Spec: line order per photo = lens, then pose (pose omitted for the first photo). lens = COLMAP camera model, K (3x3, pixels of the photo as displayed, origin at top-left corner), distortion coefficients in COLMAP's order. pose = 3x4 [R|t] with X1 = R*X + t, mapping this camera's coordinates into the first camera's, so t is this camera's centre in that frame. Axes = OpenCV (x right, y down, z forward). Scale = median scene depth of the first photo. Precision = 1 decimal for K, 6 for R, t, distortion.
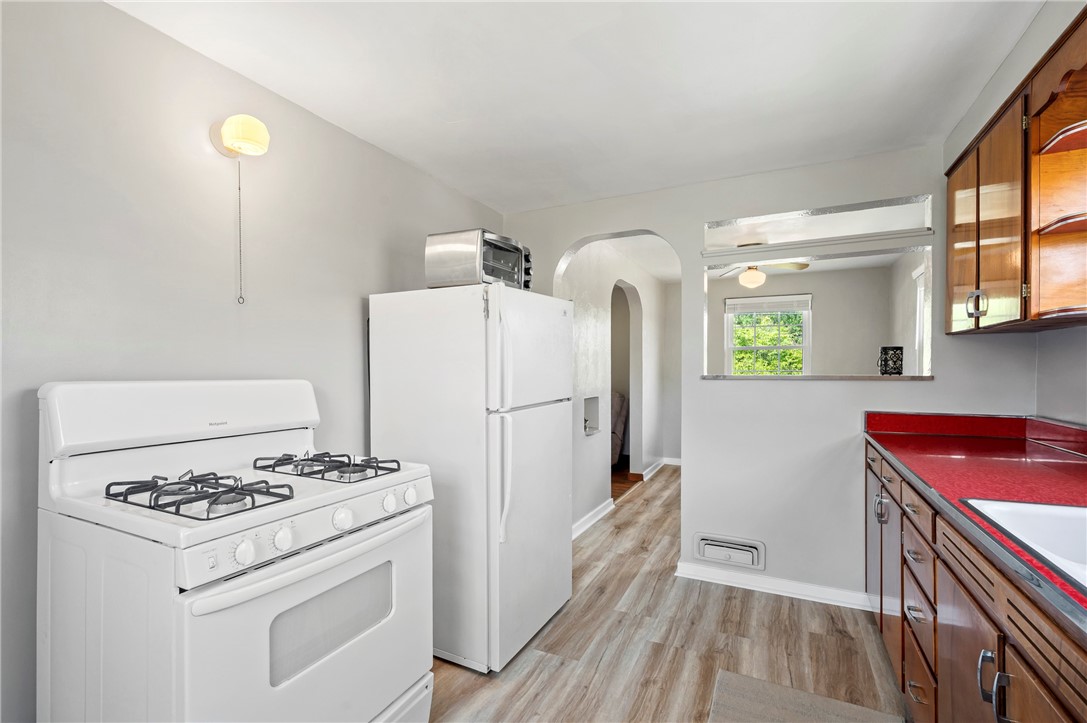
lens RADIAL K [[489.1, 0, 540.3], [0, 489.1, 370.3], [0, 0, 1]] dist [0.000425, 0.000082]
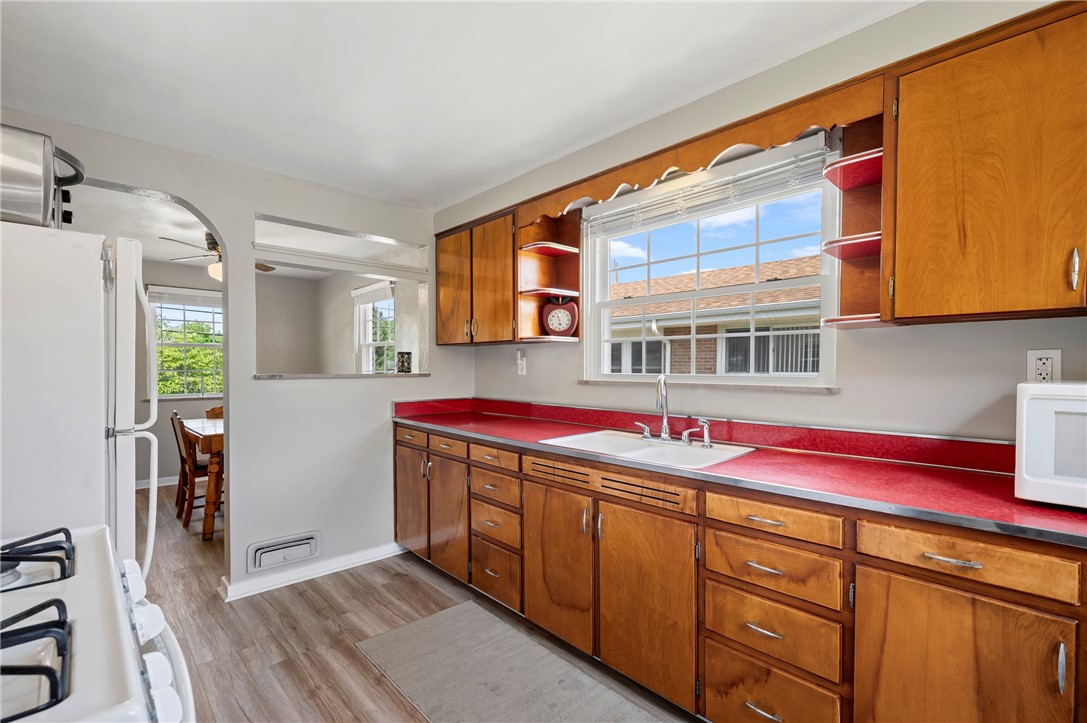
lens RADIAL K [[489.1, 0, 540.3], [0, 489.1, 370.3], [0, 0, 1]] dist [0.000425, 0.000082]
pose [[0.354116, -0.001840, 0.935200, -0.444043], [0.001290, 0.999998, 0.001479, 0.000680], [-0.935200, 0.000683, 0.354118, 0.200504]]
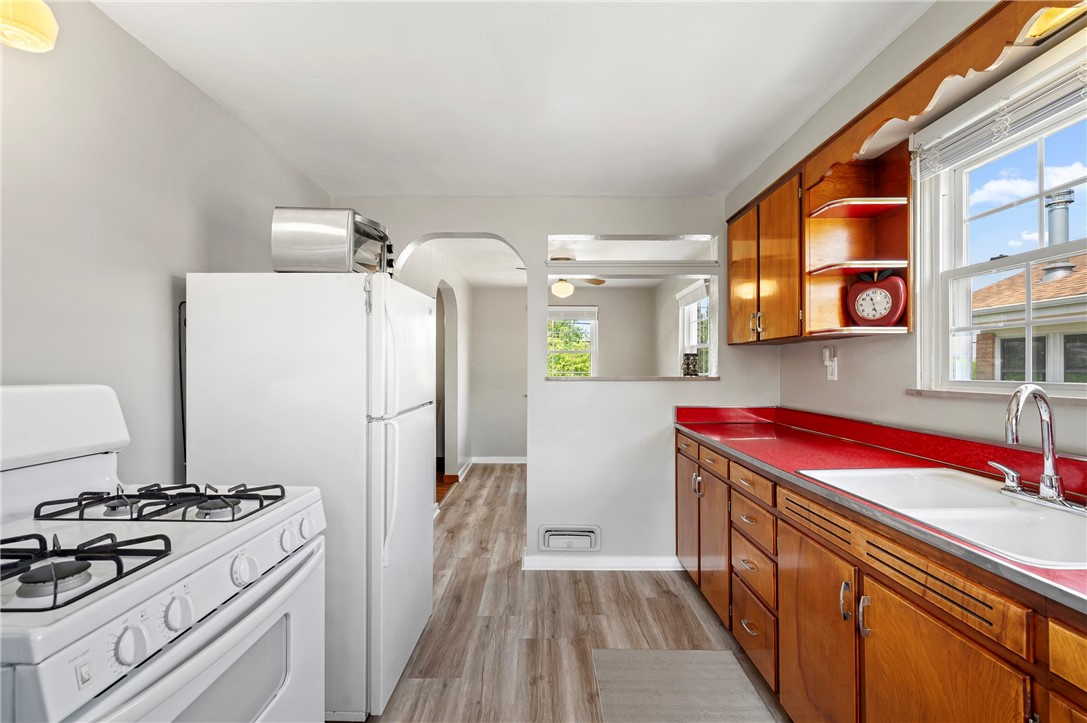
lens RADIAL K [[484.2, 0, 540.9], [0, 484.2, 365.5], [0, 0, 1]] dist [0.000027, 0.000035]
pose [[0.897022, 0.007857, 0.441917, -0.185452], [-0.002409, 0.999914, -0.012888, -0.000762], [-0.441980, 0.010496, 0.896964, 0.074068]]
